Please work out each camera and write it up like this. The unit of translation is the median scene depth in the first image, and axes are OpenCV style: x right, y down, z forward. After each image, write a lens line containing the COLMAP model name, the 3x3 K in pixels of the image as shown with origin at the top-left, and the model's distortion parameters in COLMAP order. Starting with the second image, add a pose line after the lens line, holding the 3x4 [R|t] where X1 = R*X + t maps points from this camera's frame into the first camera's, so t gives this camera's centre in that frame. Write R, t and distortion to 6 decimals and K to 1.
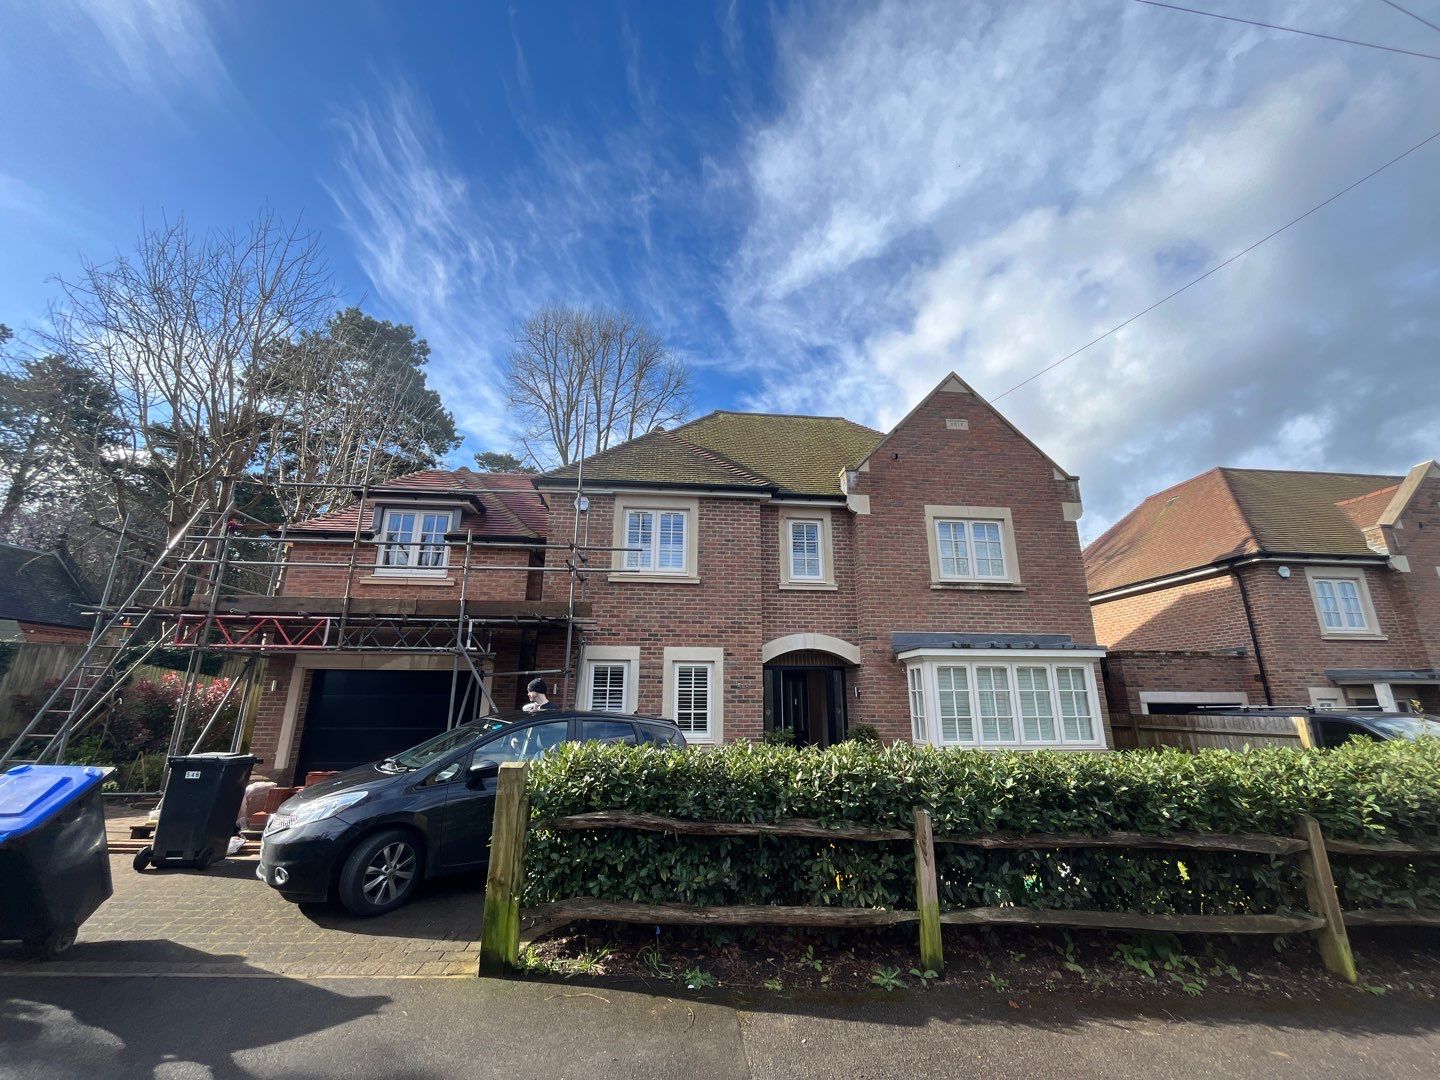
lens RADIAL K [[583.5, 0, 715.5], [0, 583.5, 541.8], [0, 0, 1]] dist [-0.003117, -0.000210]
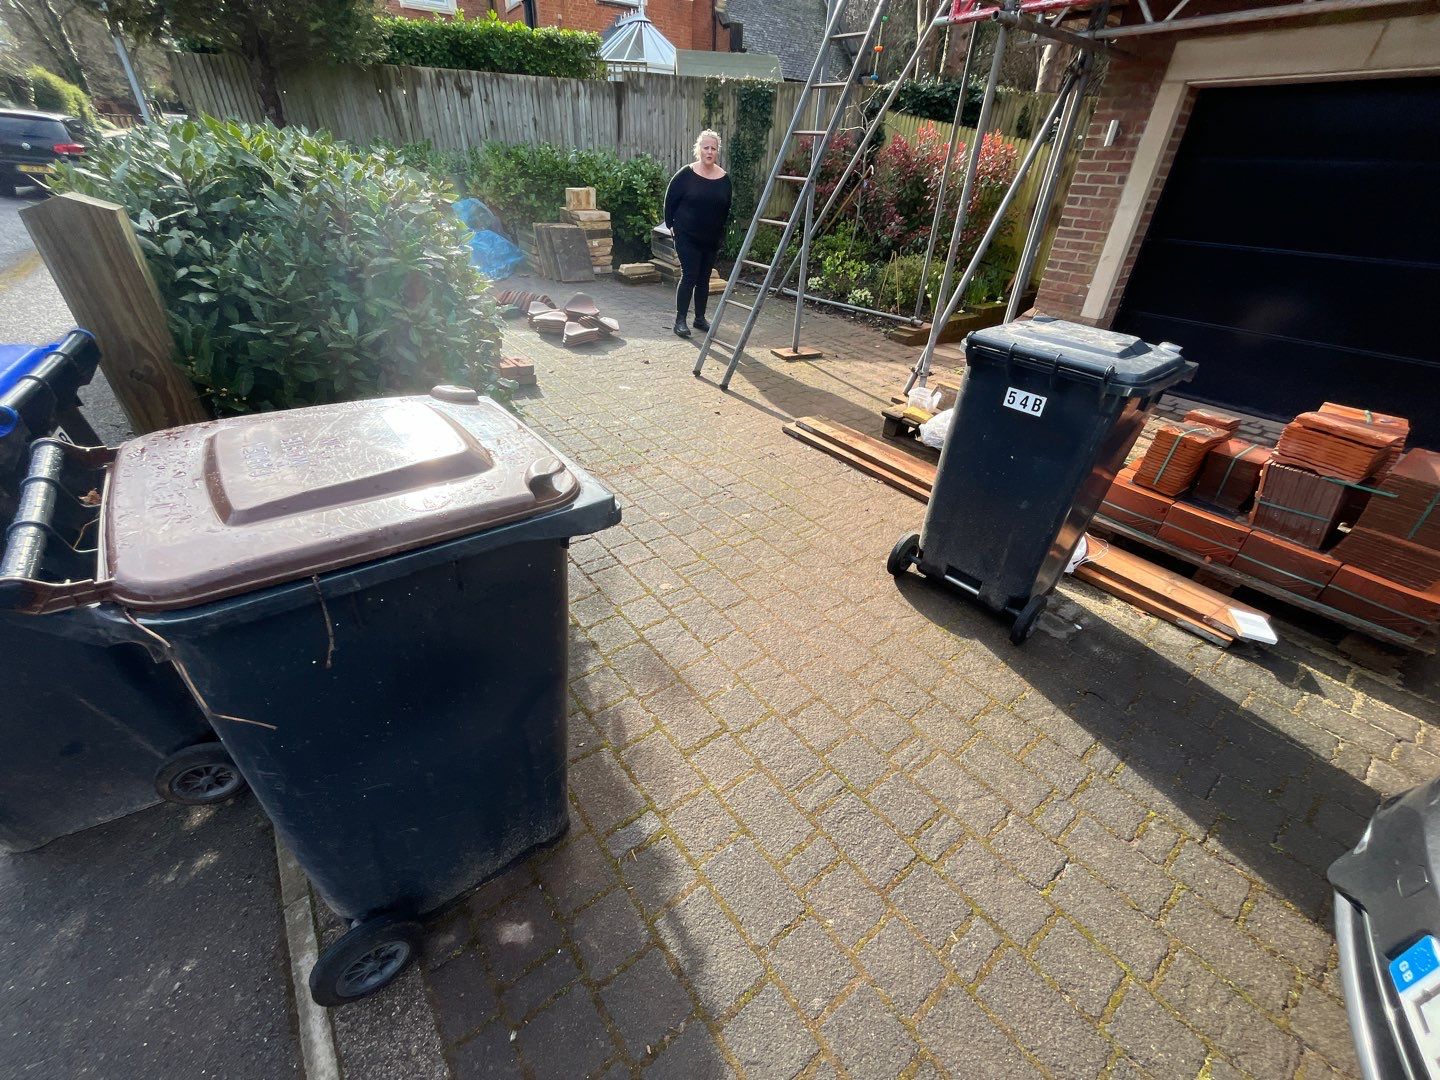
lens RADIAL K [[577.4, 0, 720.0], [0, 577.4, 540.0], [0, 0, 1]] dist [-0.003809, -0.000108]
pose [[0.535812, 0.464503, -0.705083, -0.413259], [0.195096, 0.744363, 0.638640, 0.123310], [0.821488, -0.479750, 0.308216, 0.410411]]
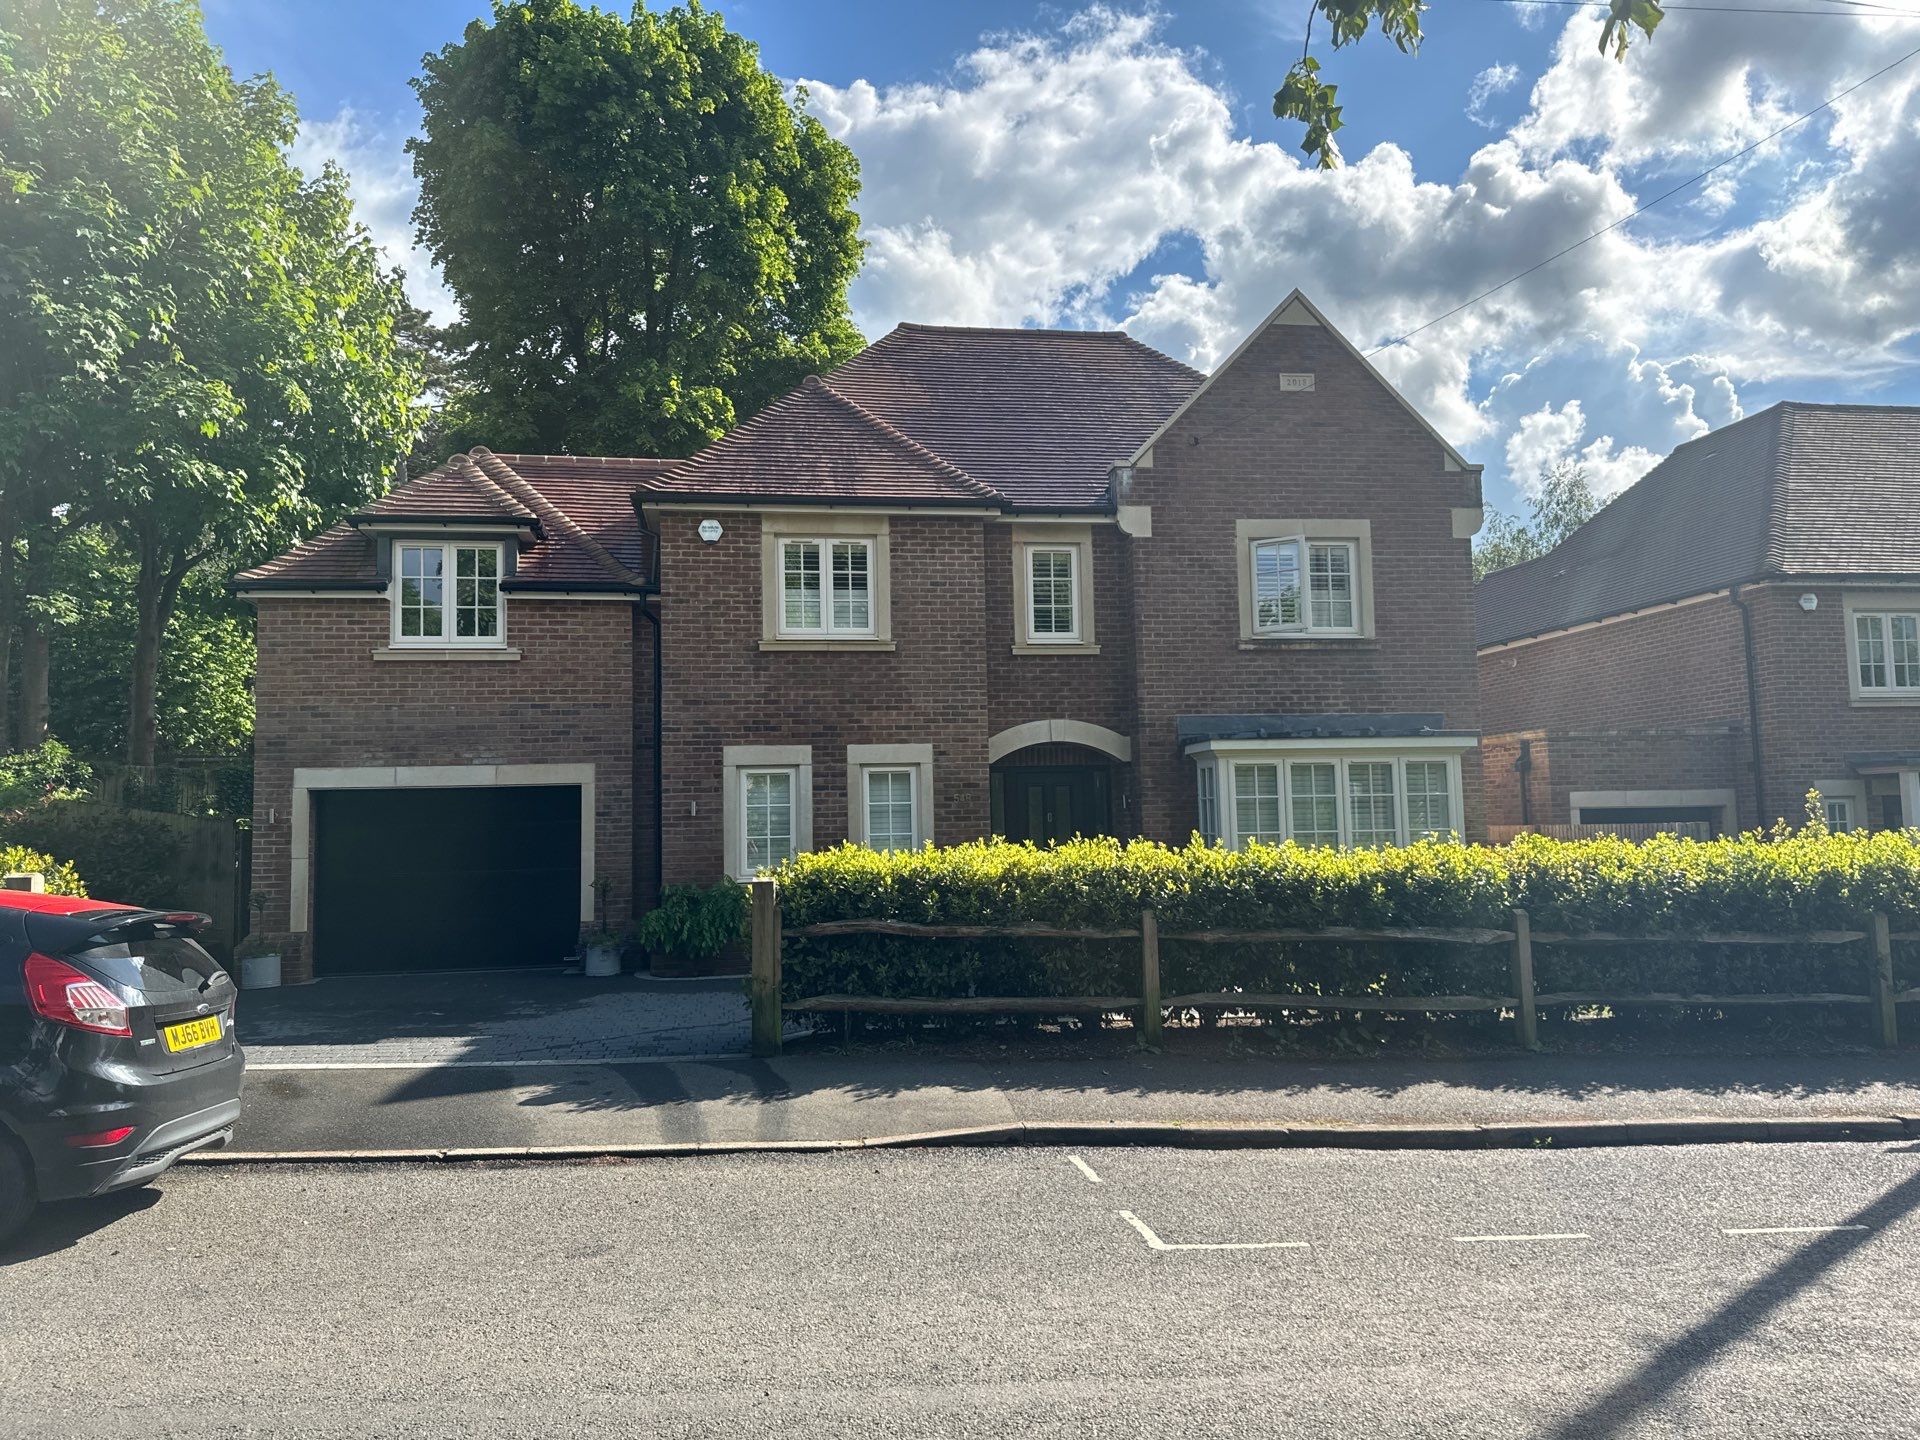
lens RADIAL K [[1347.1, 0, 945.7], [0, 1347.1, 723.3], [0, 0, 1]] dist [0.113399, -0.152285]
pose [[0.997961, -0.021223, 0.060203, -0.064023], [0.009331, 0.981482, 0.191325, -0.141619], [-0.063149, -0.190373, 0.979679, -0.536272]]
